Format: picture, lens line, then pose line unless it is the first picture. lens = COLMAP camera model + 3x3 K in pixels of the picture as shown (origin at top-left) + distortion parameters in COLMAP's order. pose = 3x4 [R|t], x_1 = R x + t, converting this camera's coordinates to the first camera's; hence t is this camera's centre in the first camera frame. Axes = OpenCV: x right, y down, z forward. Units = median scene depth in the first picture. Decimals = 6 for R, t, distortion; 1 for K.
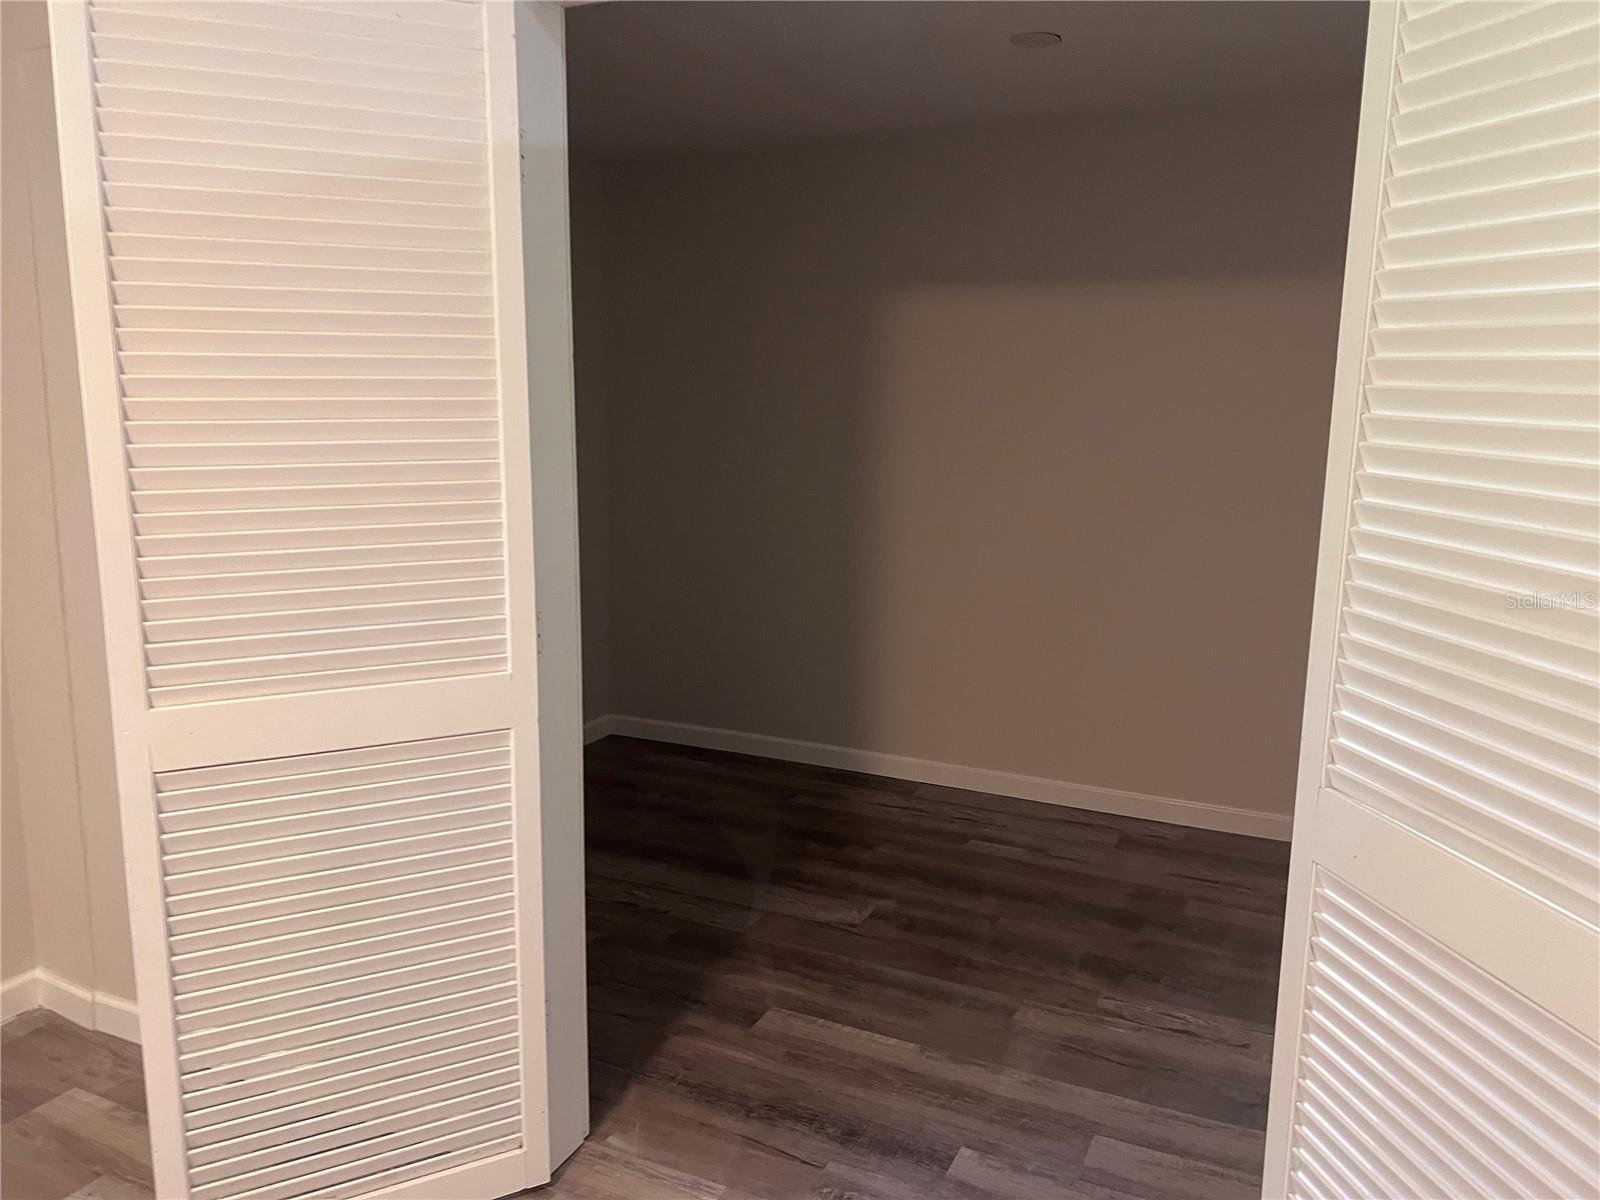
lens RADIAL K [[1190.5, 0, 803.5], [0, 1190.5, 601.5], [0, 0, 1]] dist [0.080242, -0.111517]
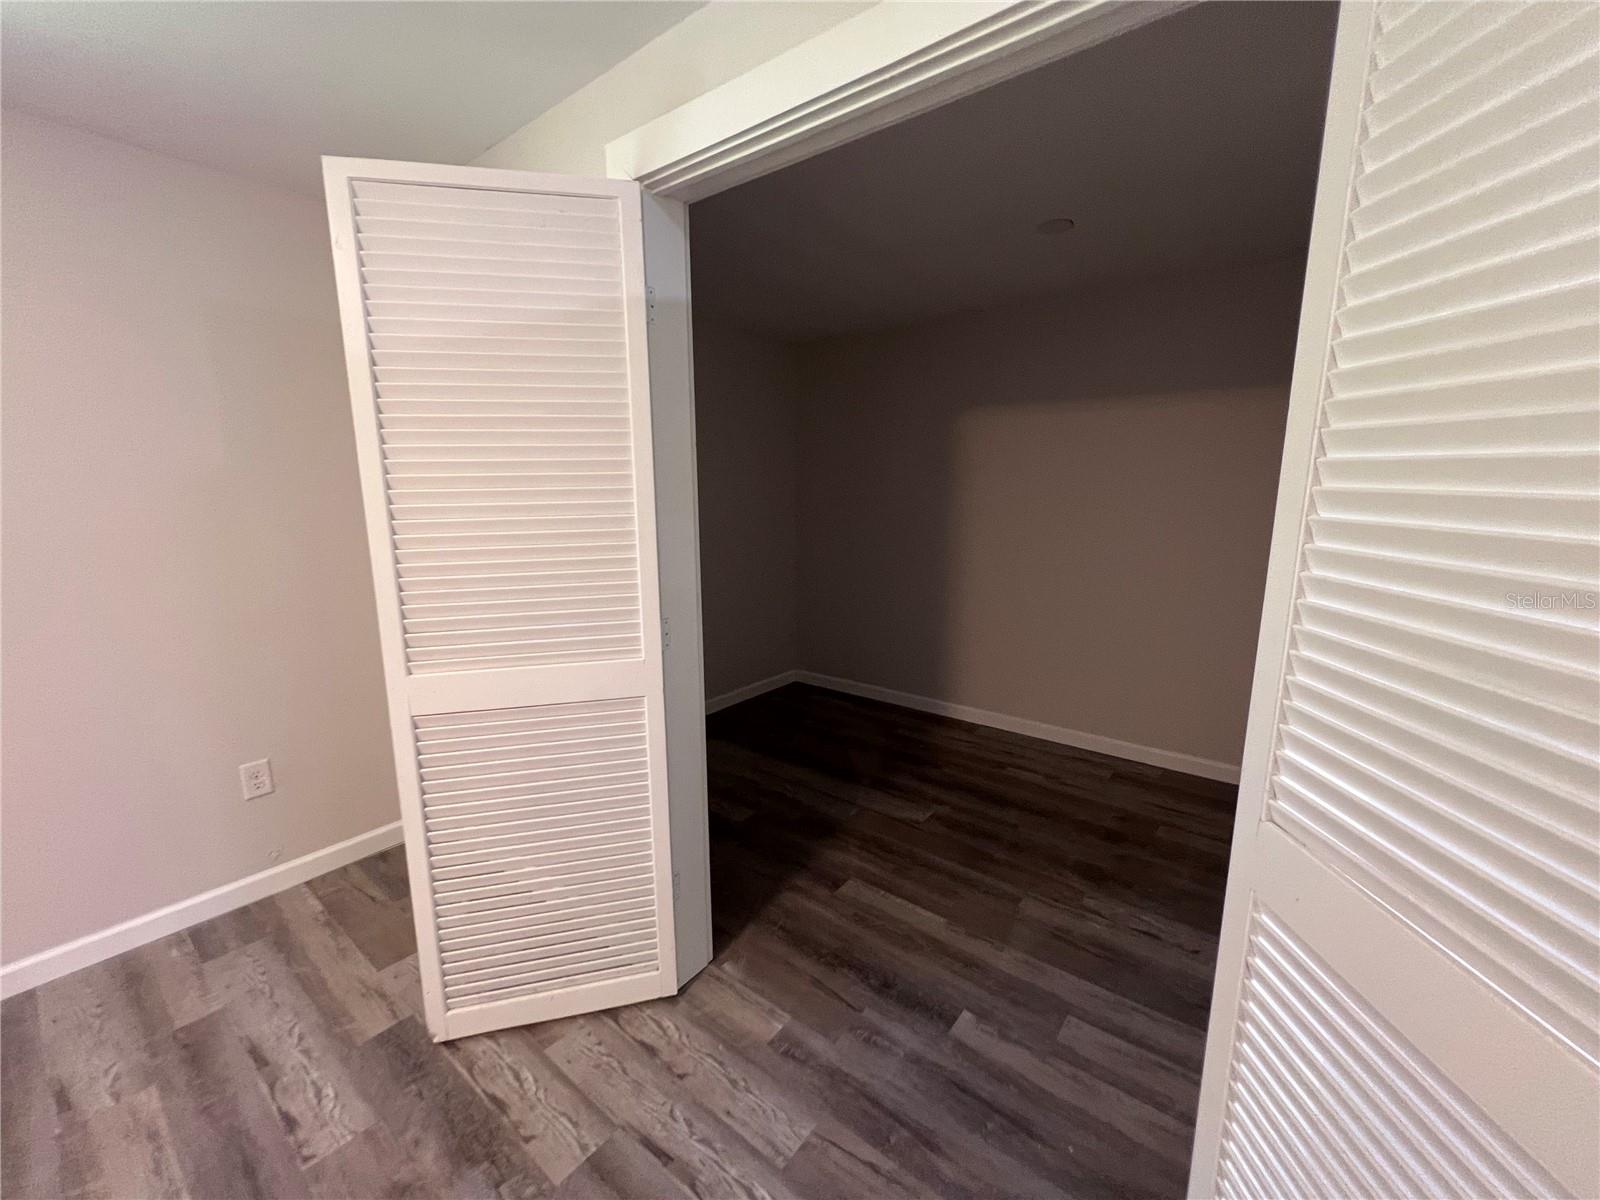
lens RADIAL K [[644.7, 0, 798.0], [0, 644.7, 598.5], [0, 0, 1]] dist [0.001969, 0.000145]
pose [[0.973868, 0.023504, -0.225896, 0.101011], [-0.023662, 0.999718, 0.002005, -0.018437], [0.225879, 0.003392, 0.974149, 0.229039]]
